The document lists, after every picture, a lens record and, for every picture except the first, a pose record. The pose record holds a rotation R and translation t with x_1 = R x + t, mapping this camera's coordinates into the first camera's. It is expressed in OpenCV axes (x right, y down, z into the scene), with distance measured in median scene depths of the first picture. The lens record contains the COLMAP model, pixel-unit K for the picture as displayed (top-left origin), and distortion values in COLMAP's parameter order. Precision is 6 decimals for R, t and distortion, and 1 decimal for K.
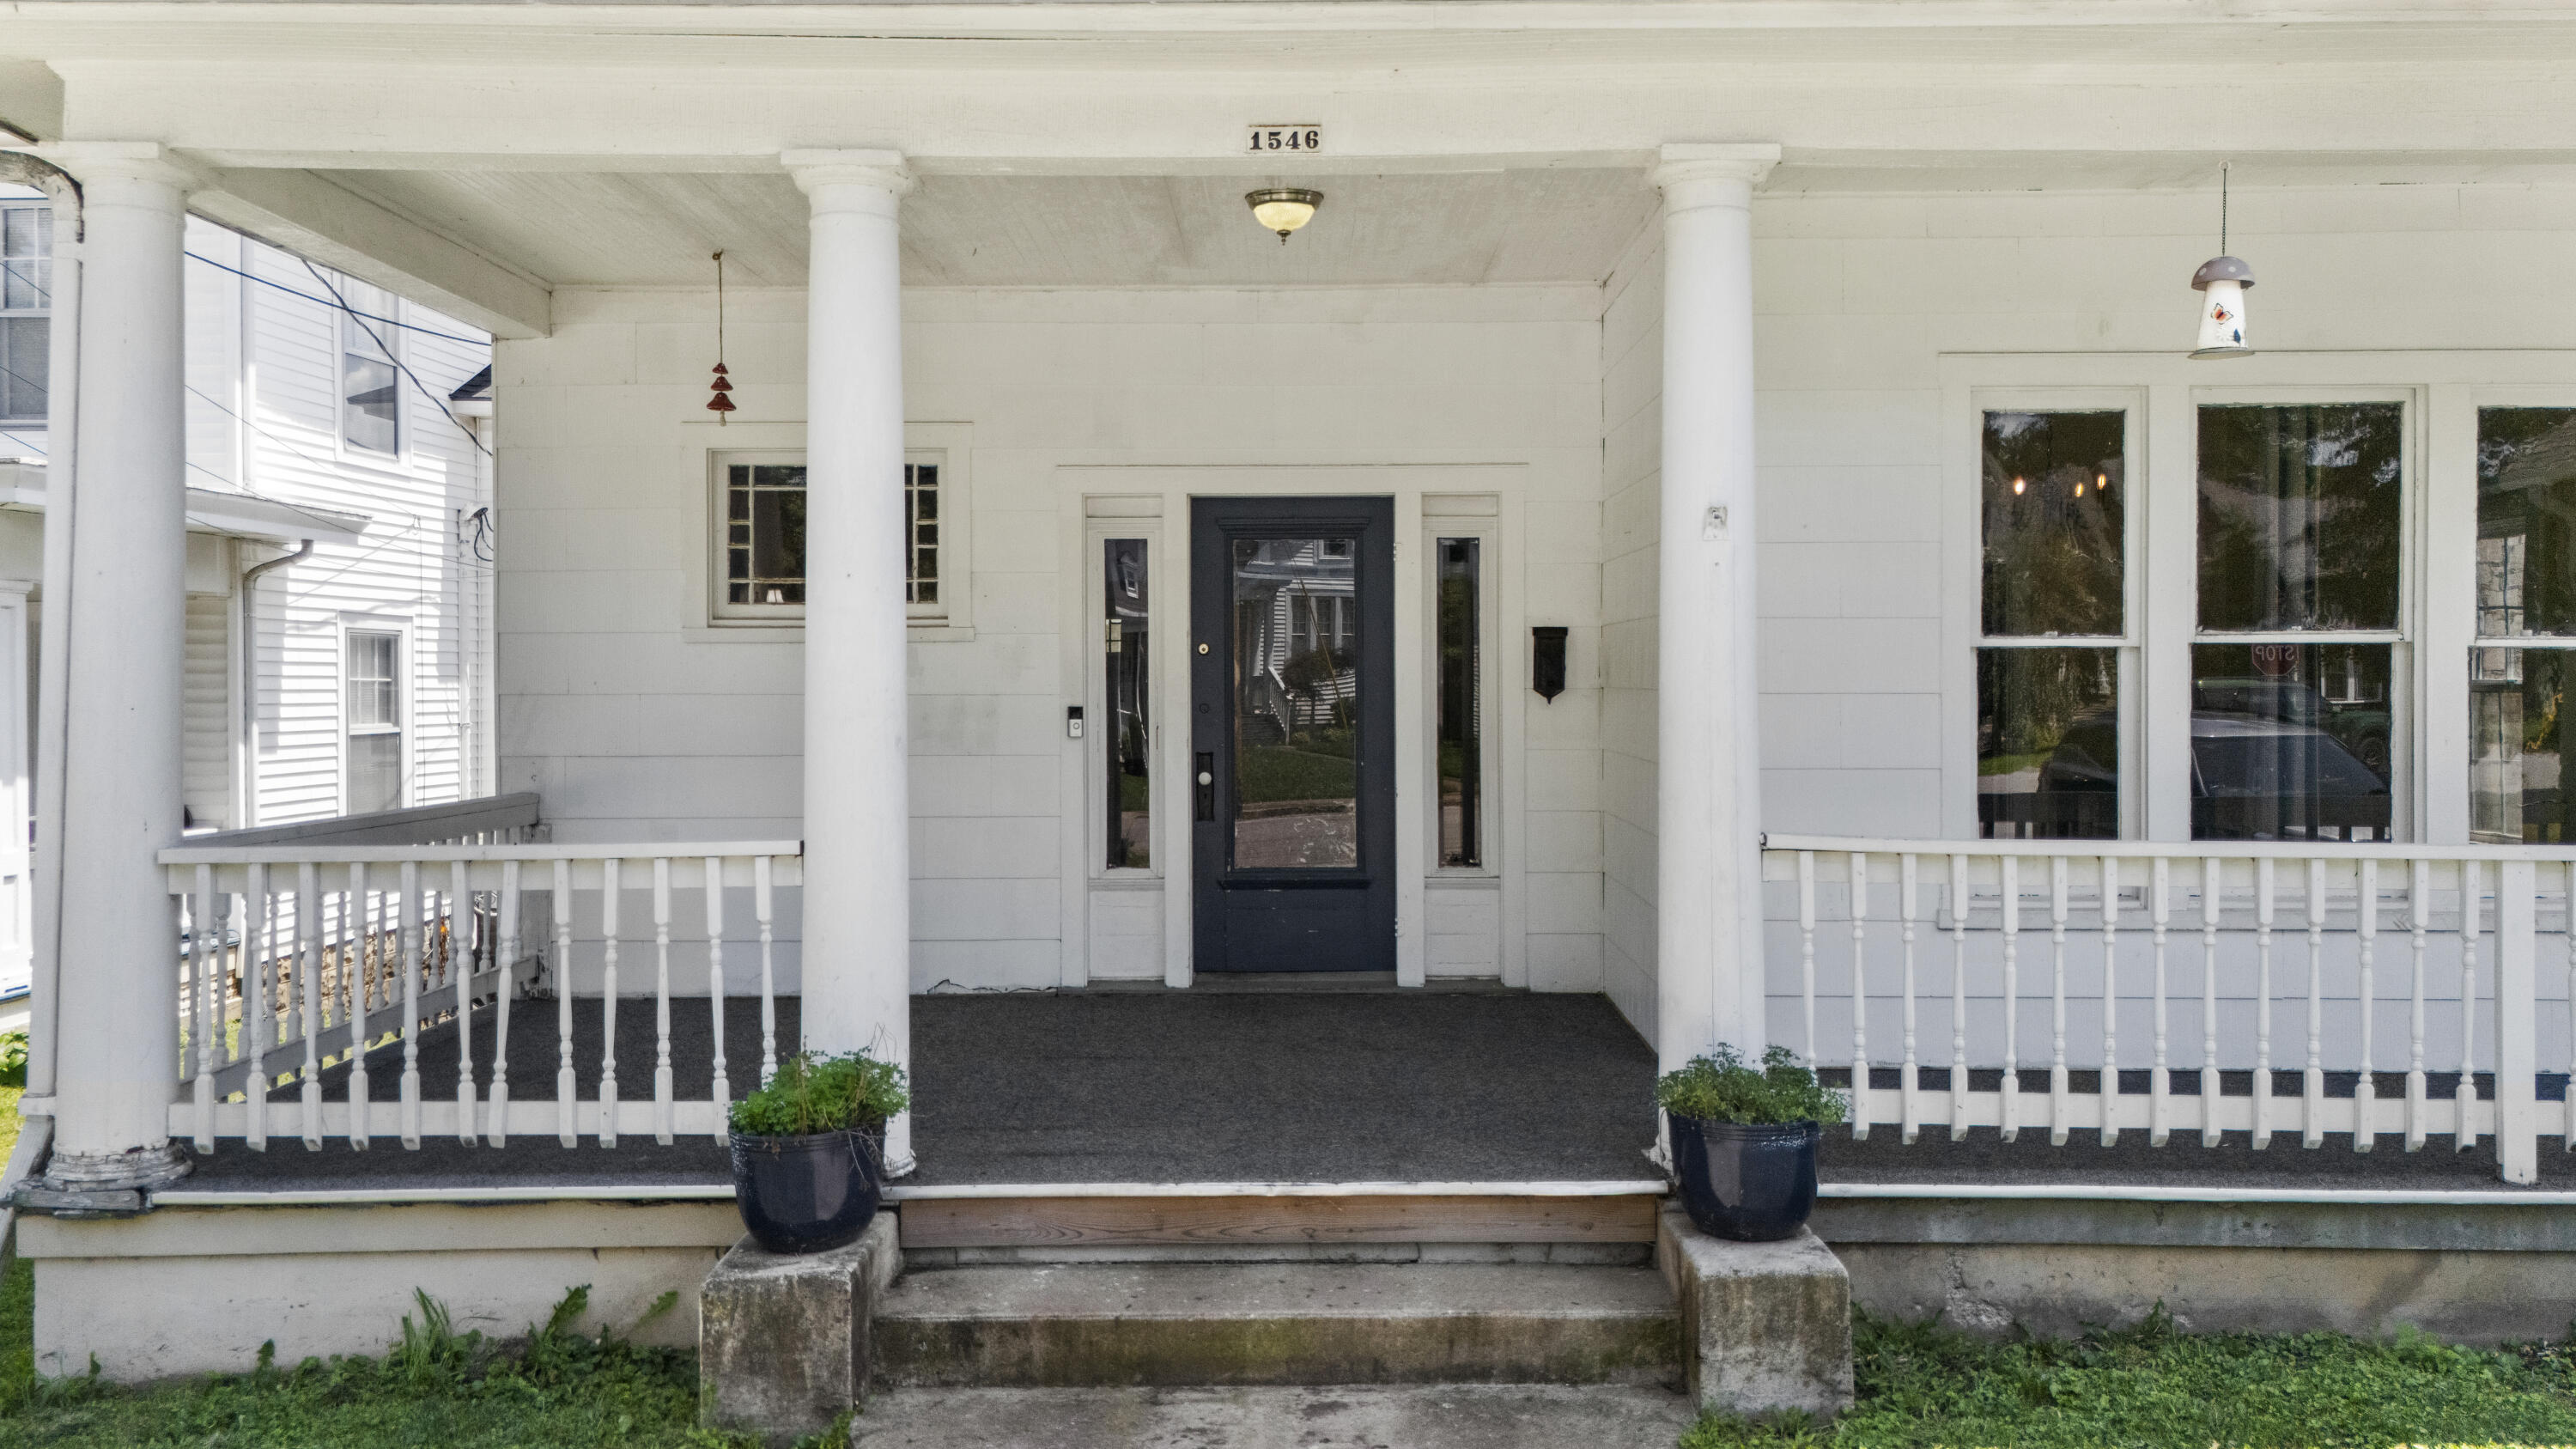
lens RADIAL K [[1999.6, 0, 1270.9], [0, 1999.6, 713.4], [0, 0, 1]] dist [0.046868, -0.087454]
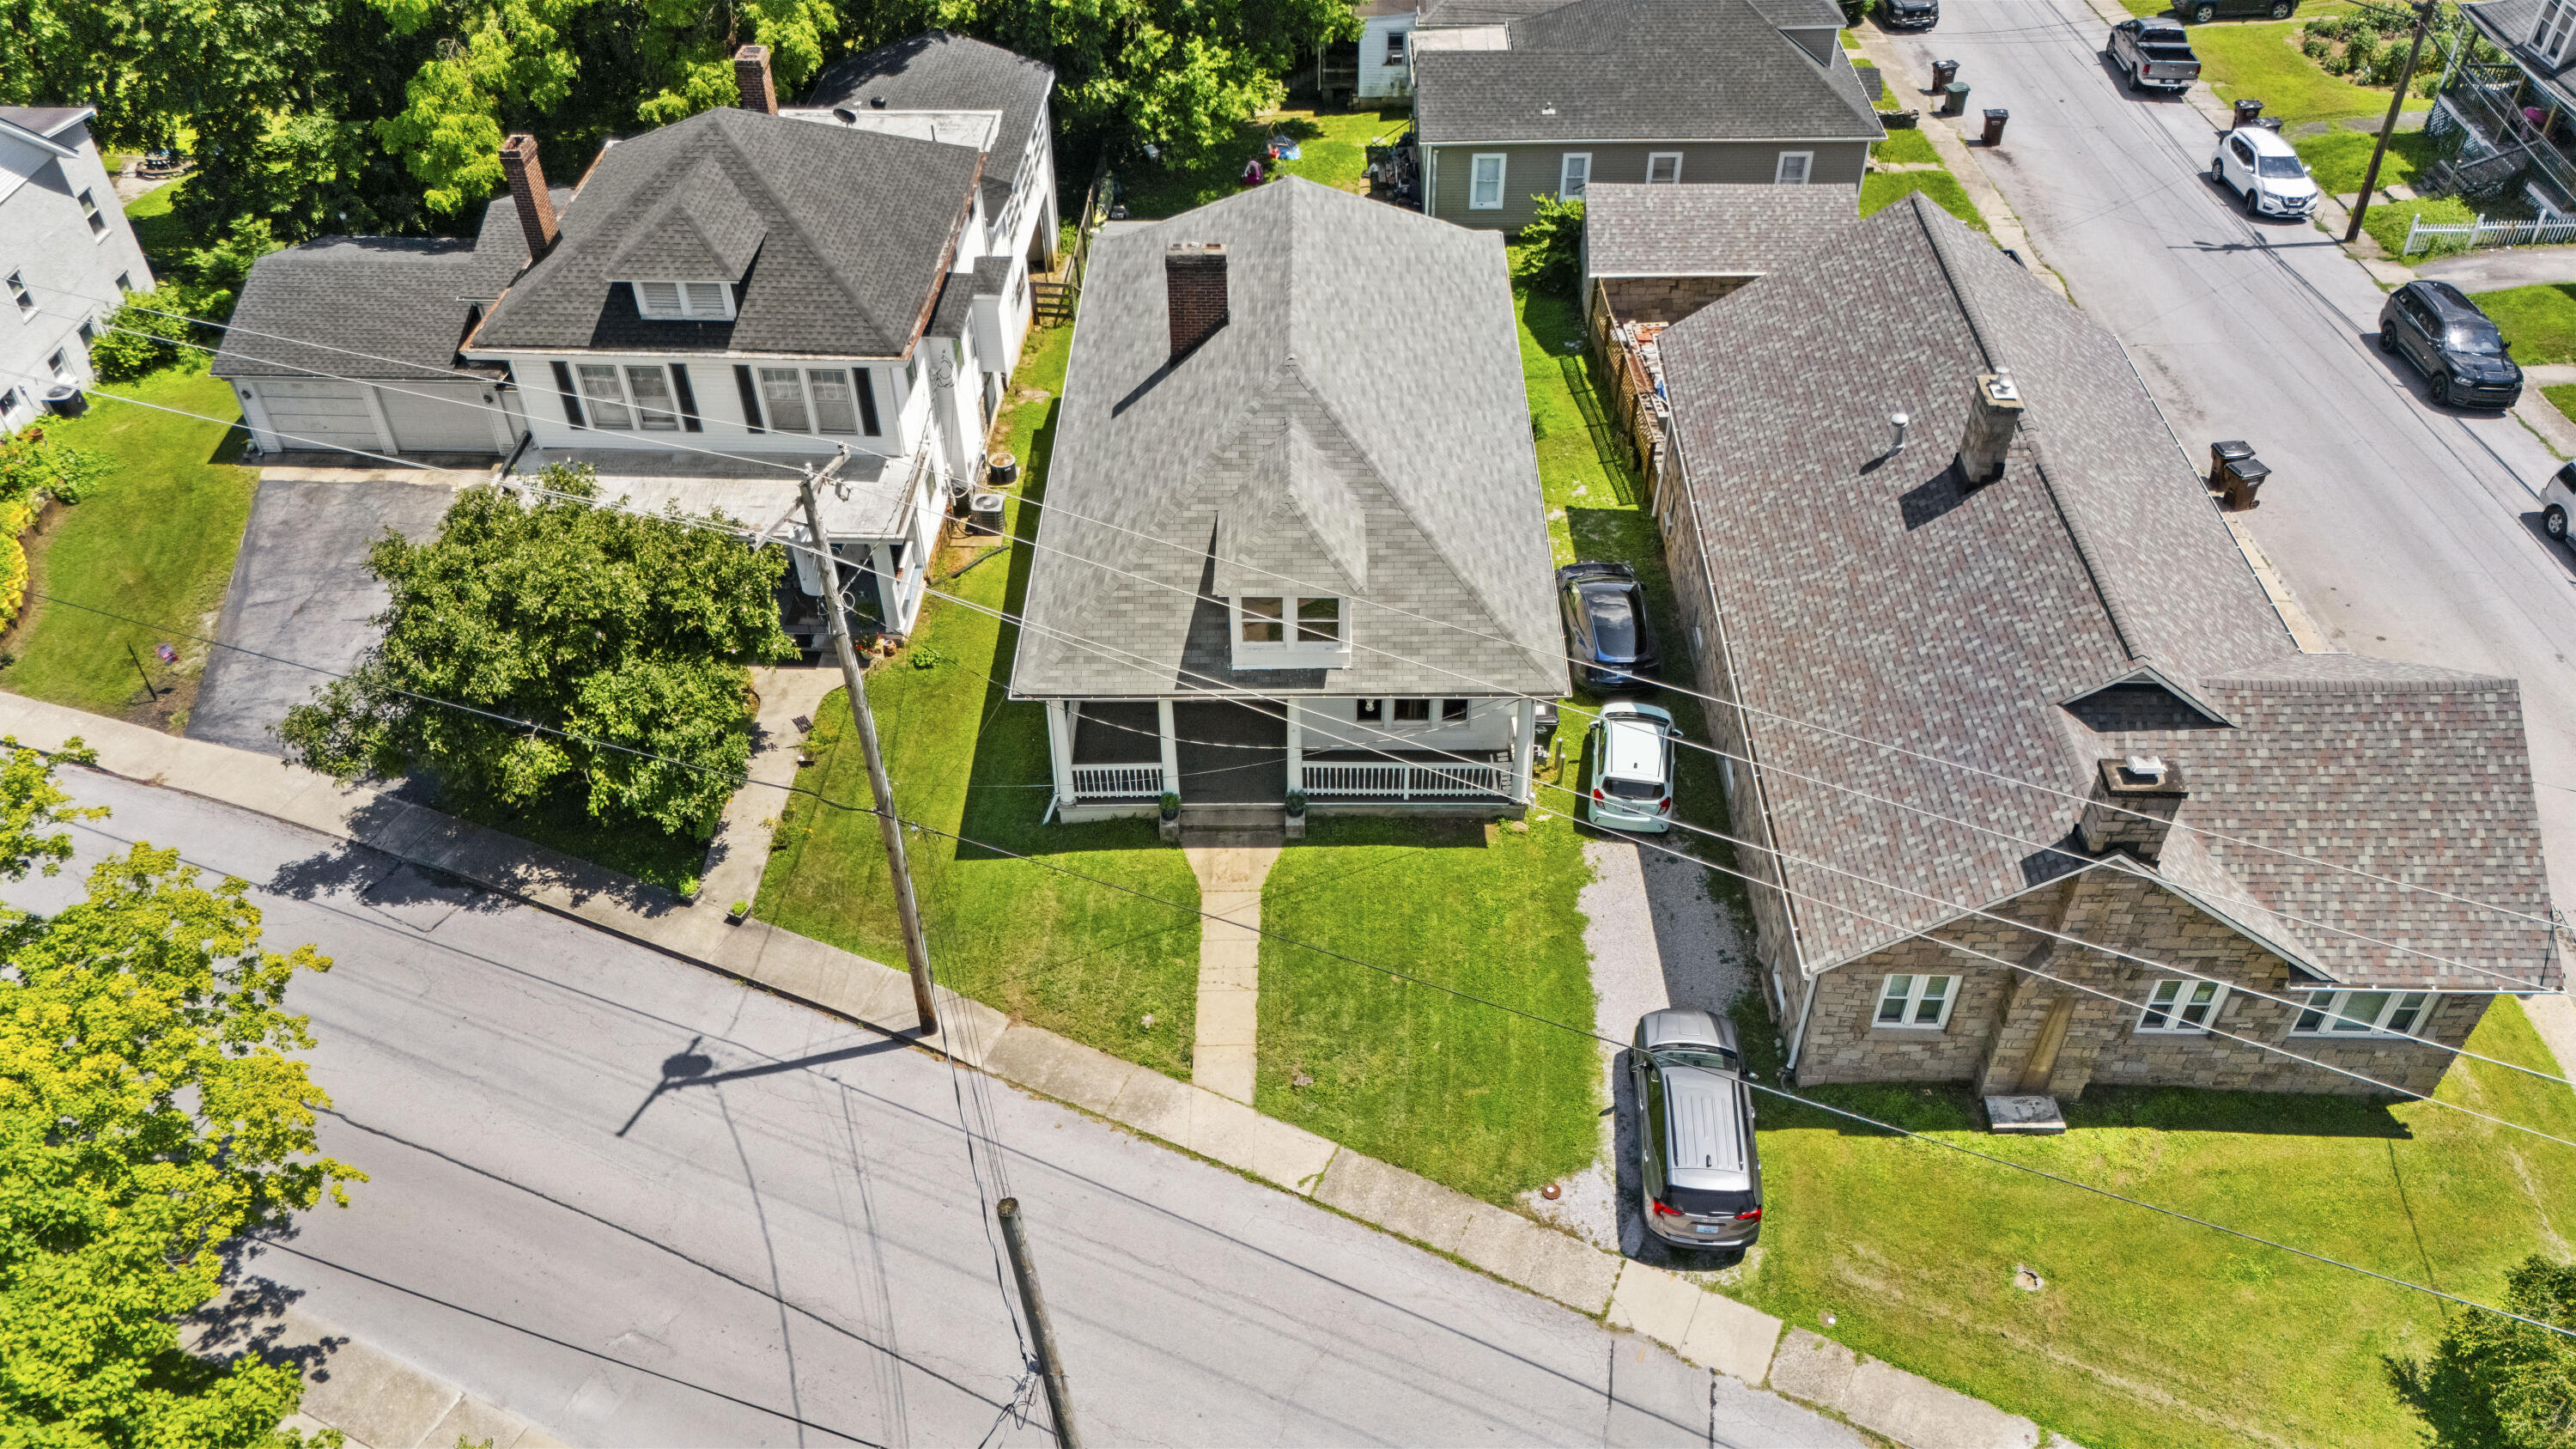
lens RADIAL K [[1926.6, 0, 1286.3], [0, 1926.6, 712.0], [0, 0, 1]] dist [0.017306, -0.003993]
pose [[0.999813, -0.018527, 0.005560, 0.160698], [0.010440, 0.758814, 0.651223, -4.427948], [-0.016284, -0.651044, 0.758866, -3.961156]]
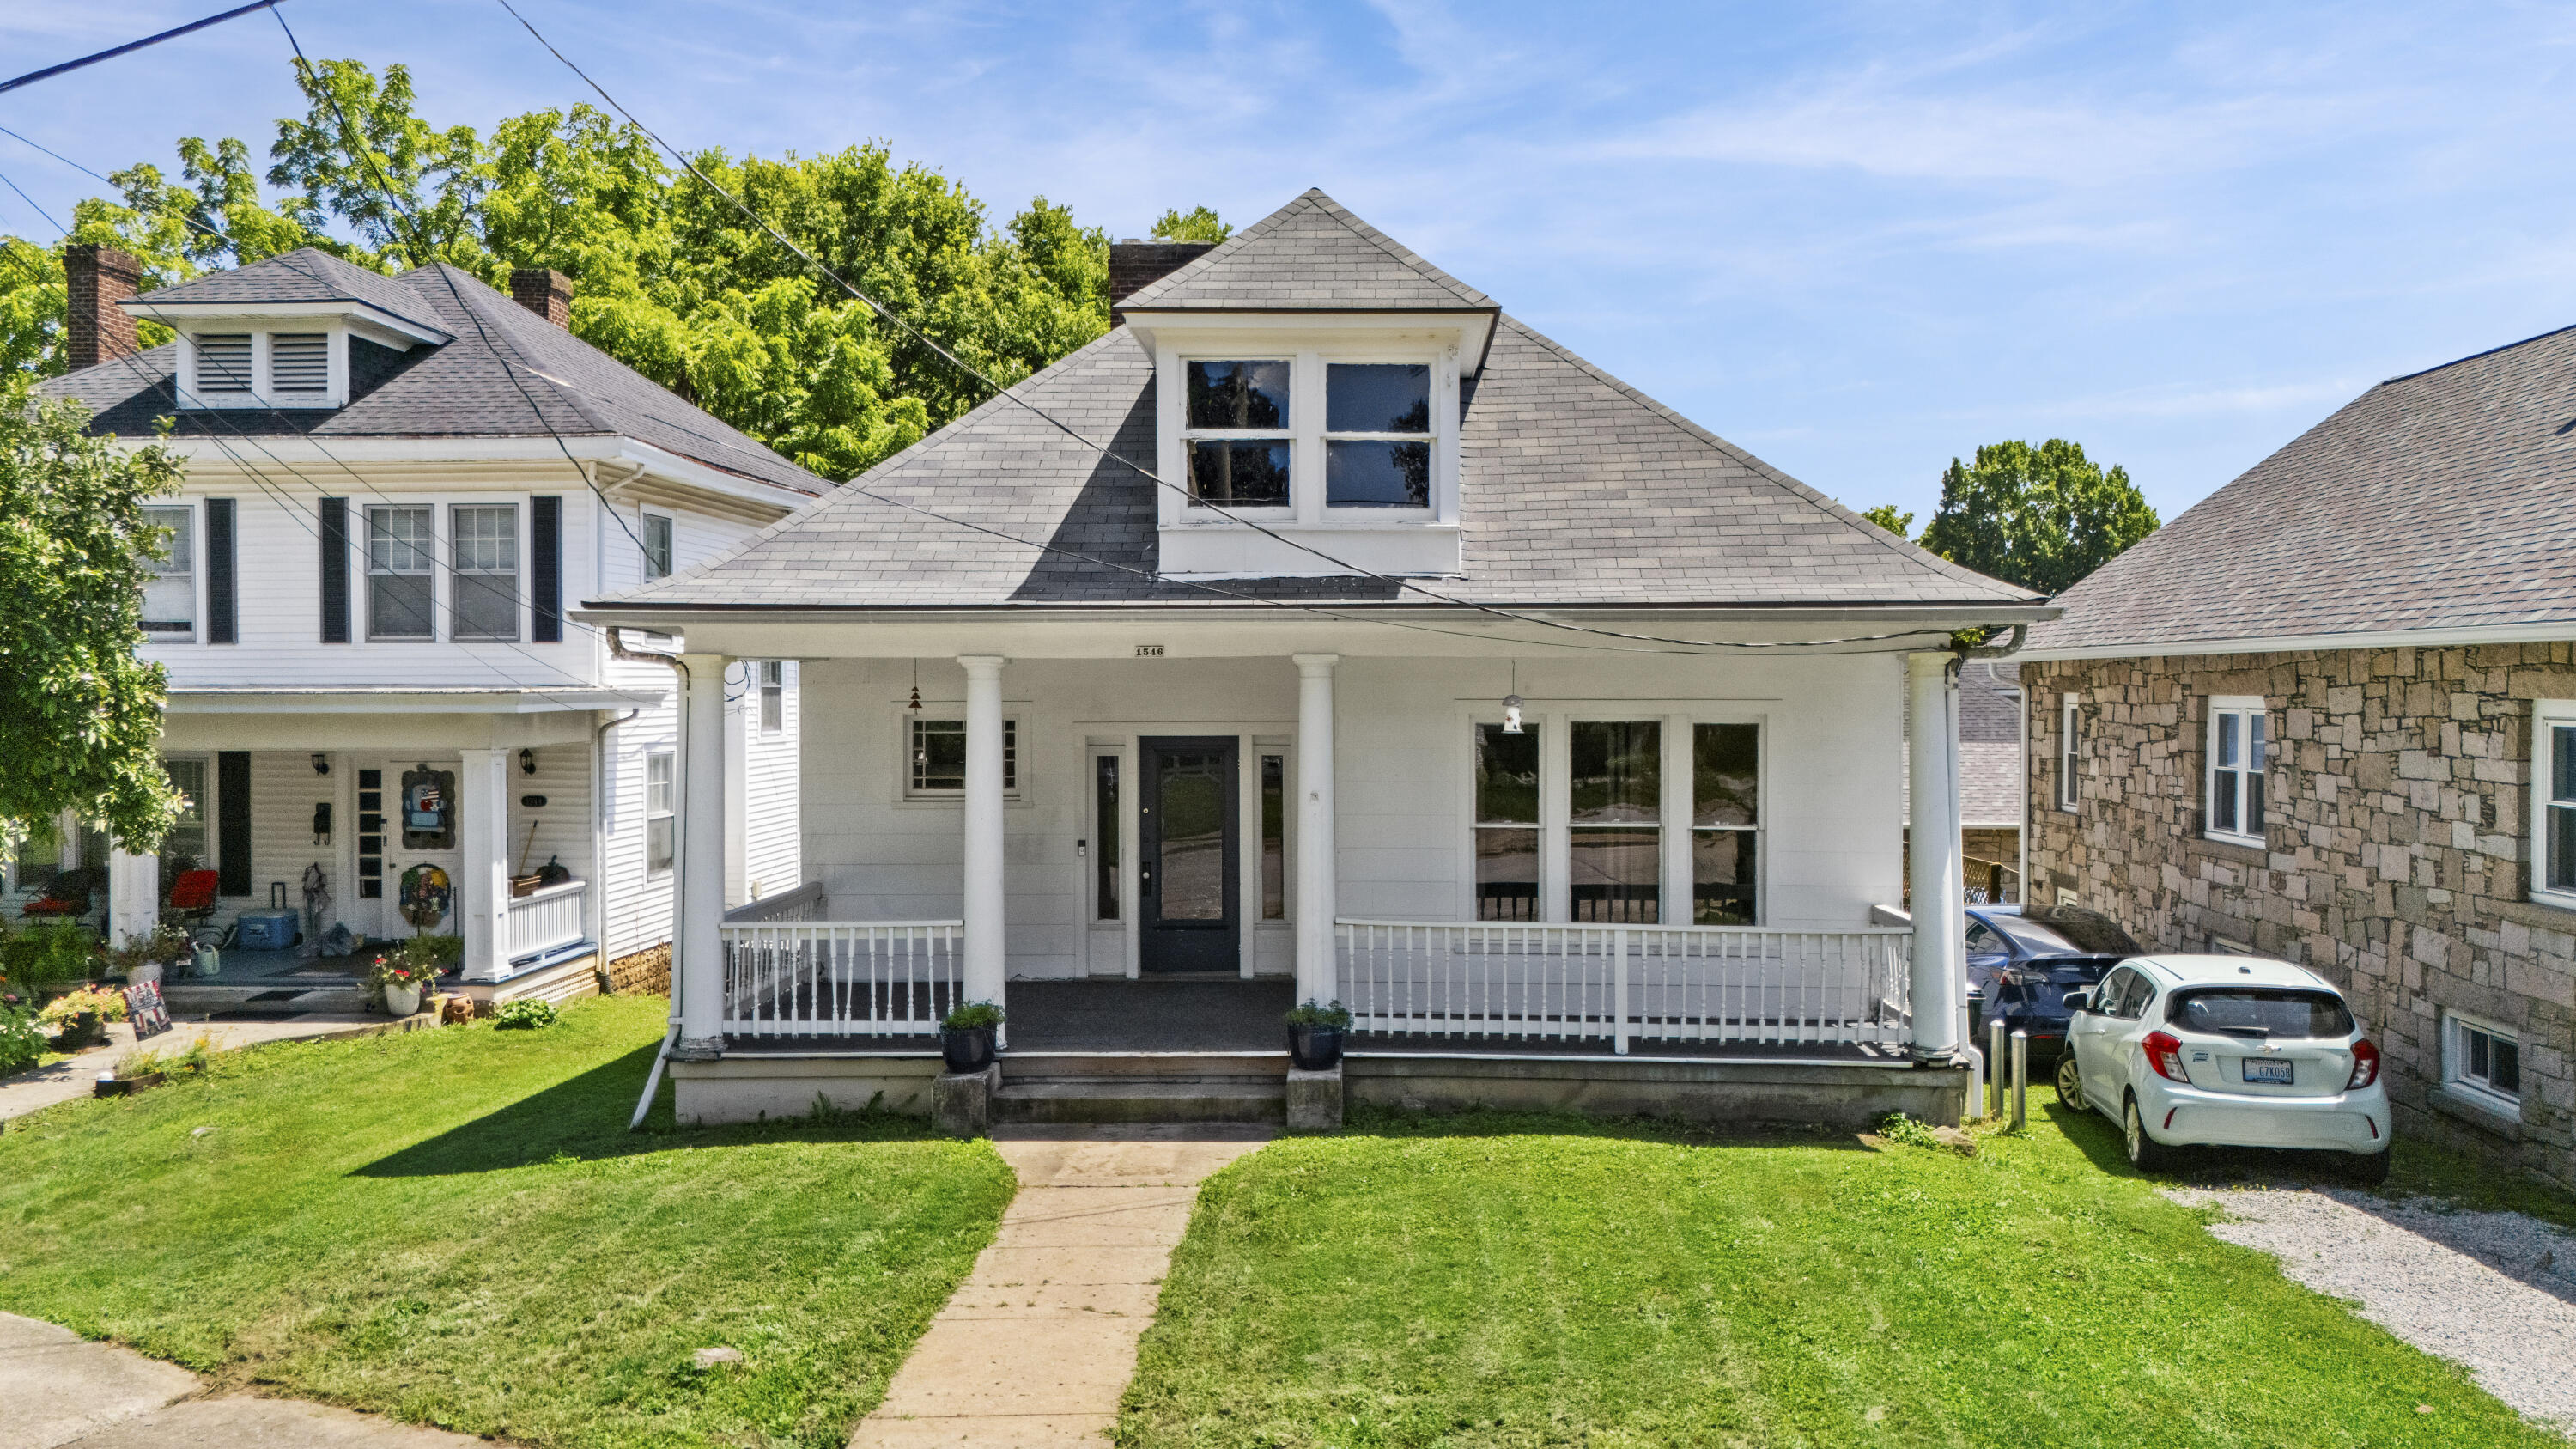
lens RADIAL K [[1926.6, 0, 1286.3], [0, 1926.6, 712.0], [0, 0, 1]] dist [0.017306, -0.003993]
pose [[0.999743, 0.000612, -0.022681, 0.241618], [-0.000705, 0.999991, -0.004123, -0.197176], [0.022678, 0.004138, 0.999734, -1.497221]]
